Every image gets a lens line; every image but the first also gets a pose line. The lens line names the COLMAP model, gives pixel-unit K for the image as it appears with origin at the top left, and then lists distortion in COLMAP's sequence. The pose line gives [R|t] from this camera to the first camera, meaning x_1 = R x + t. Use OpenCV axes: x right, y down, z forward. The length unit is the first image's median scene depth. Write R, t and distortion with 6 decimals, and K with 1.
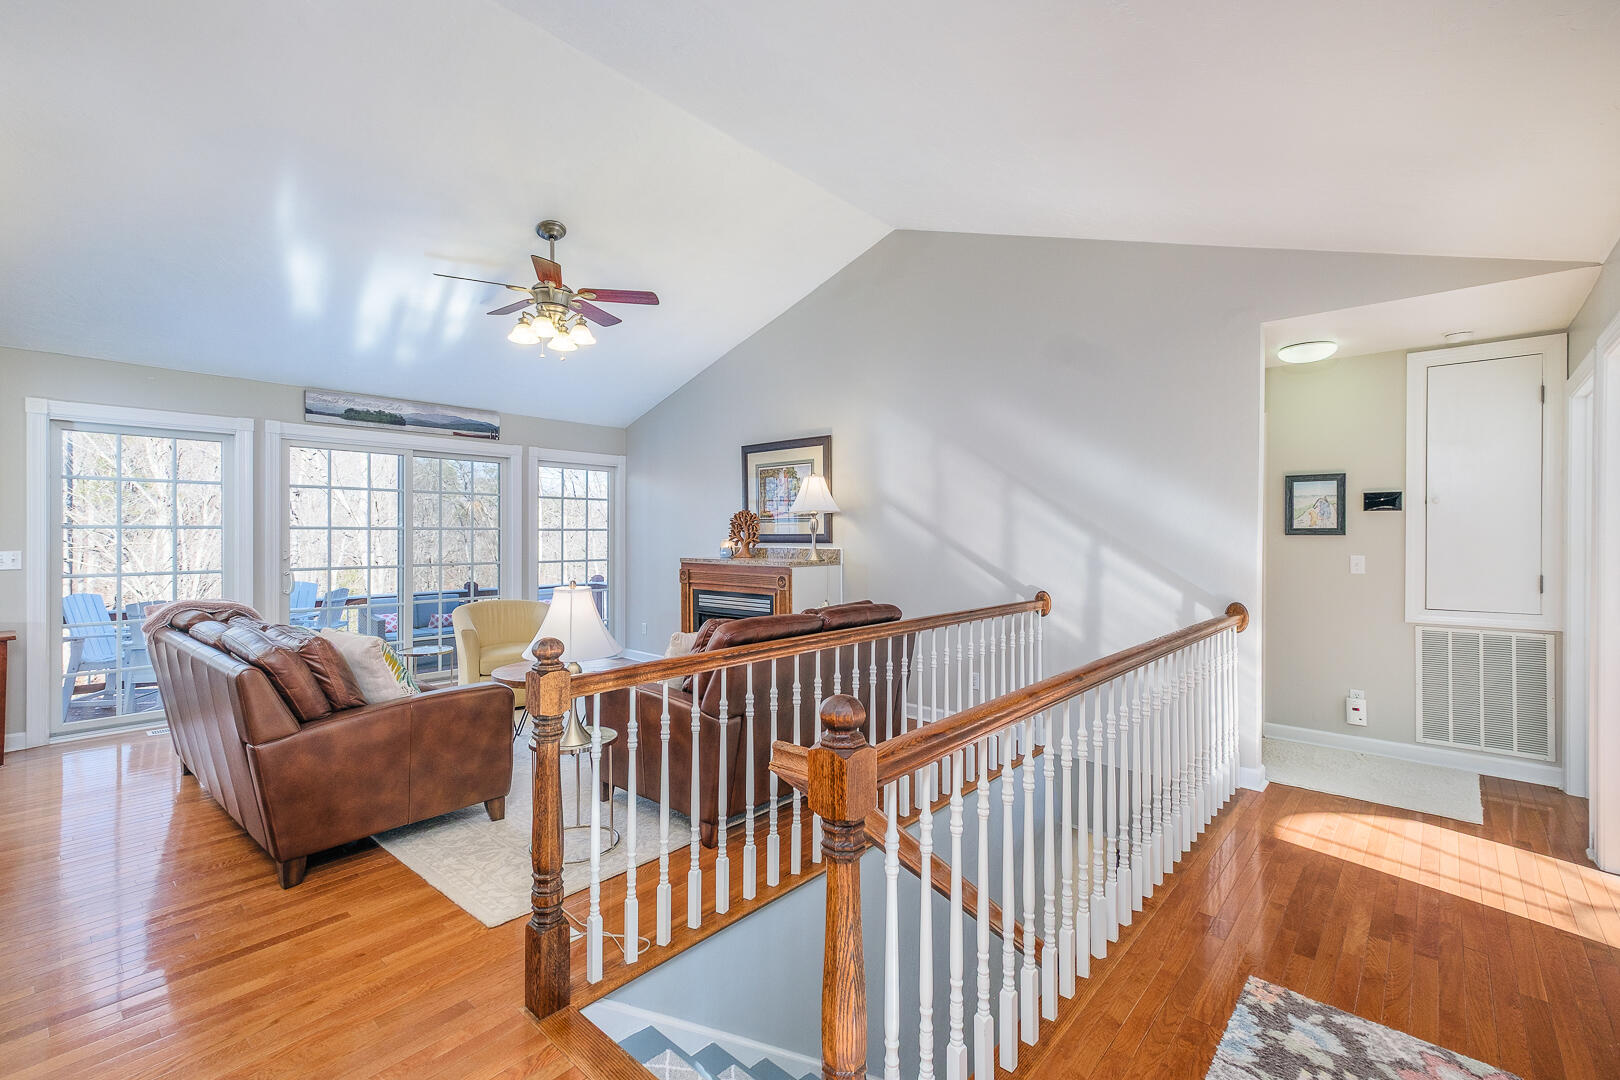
lens RADIAL K [[702.2, 0, 808.2], [0, 702.2, 538.5], [0, 0, 1]] dist [0.010045, -0.001430]
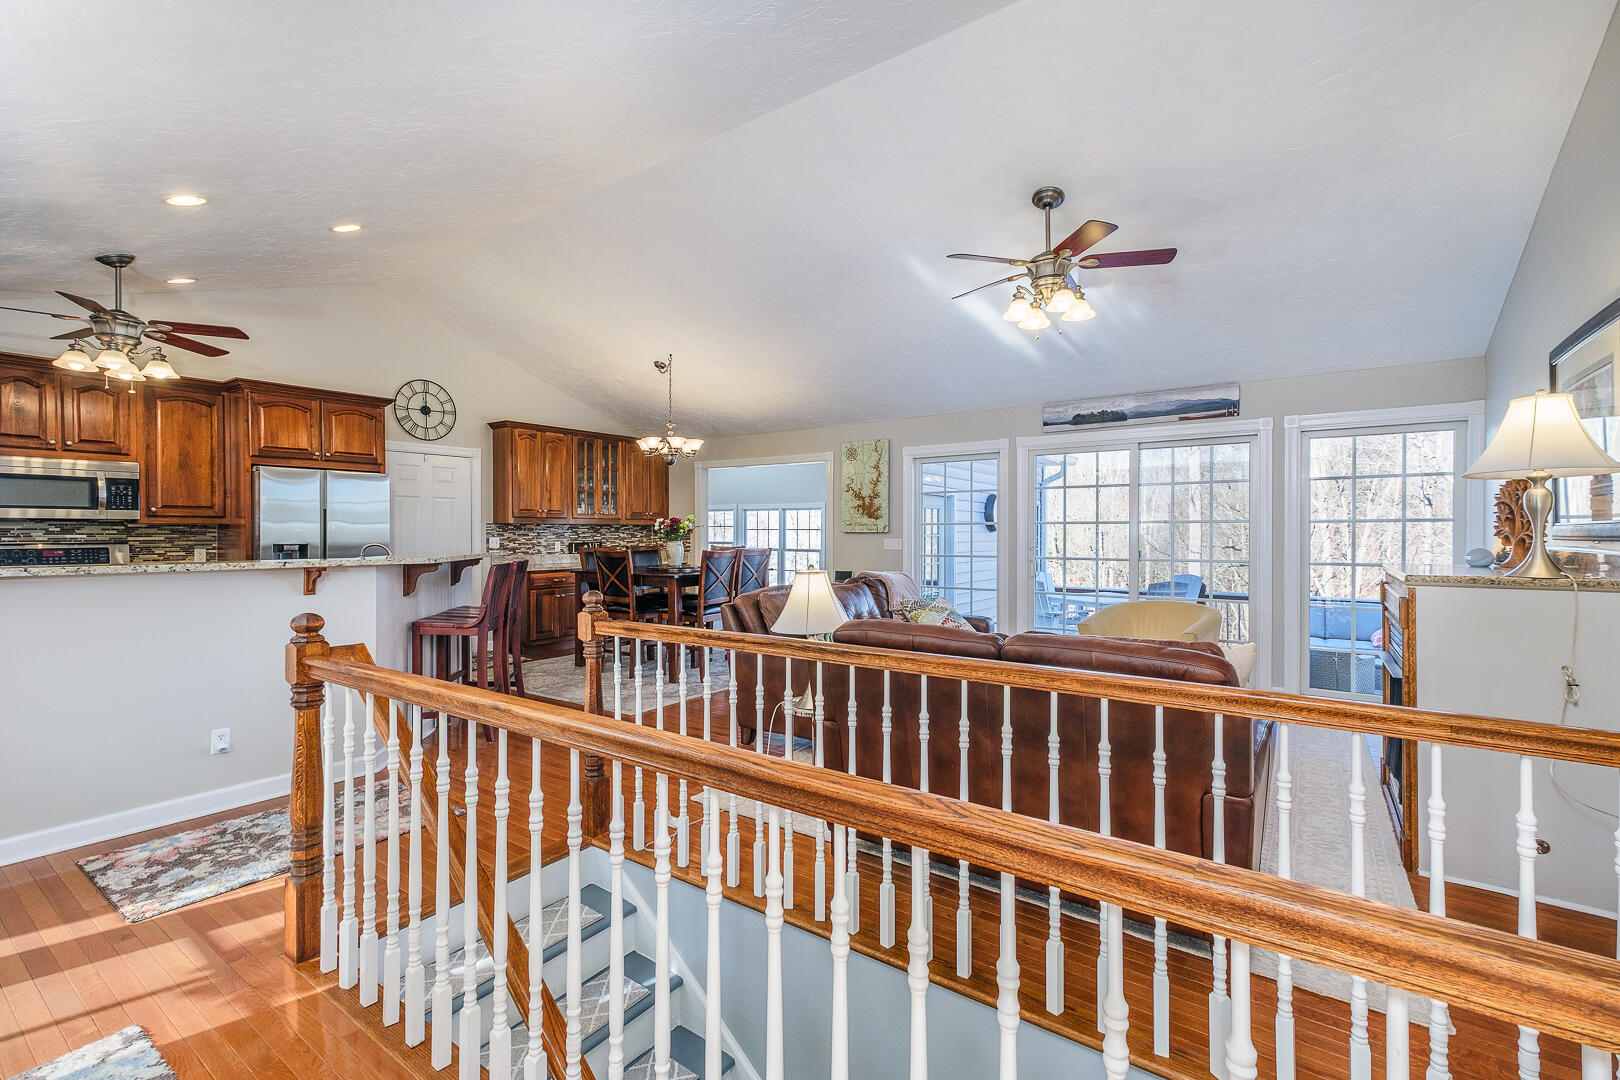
lens RADIAL K [[702.2, 0, 805.1], [0, 702.2, 538.4], [0, 0, 1]] dist [0.010045, -0.001430]
pose [[0.106217, 0.007931, -0.994311, 0.394461], [-0.005117, 0.999959, 0.007429, 0.005423], [0.994330, 0.004299, 0.106254, 0.434244]]
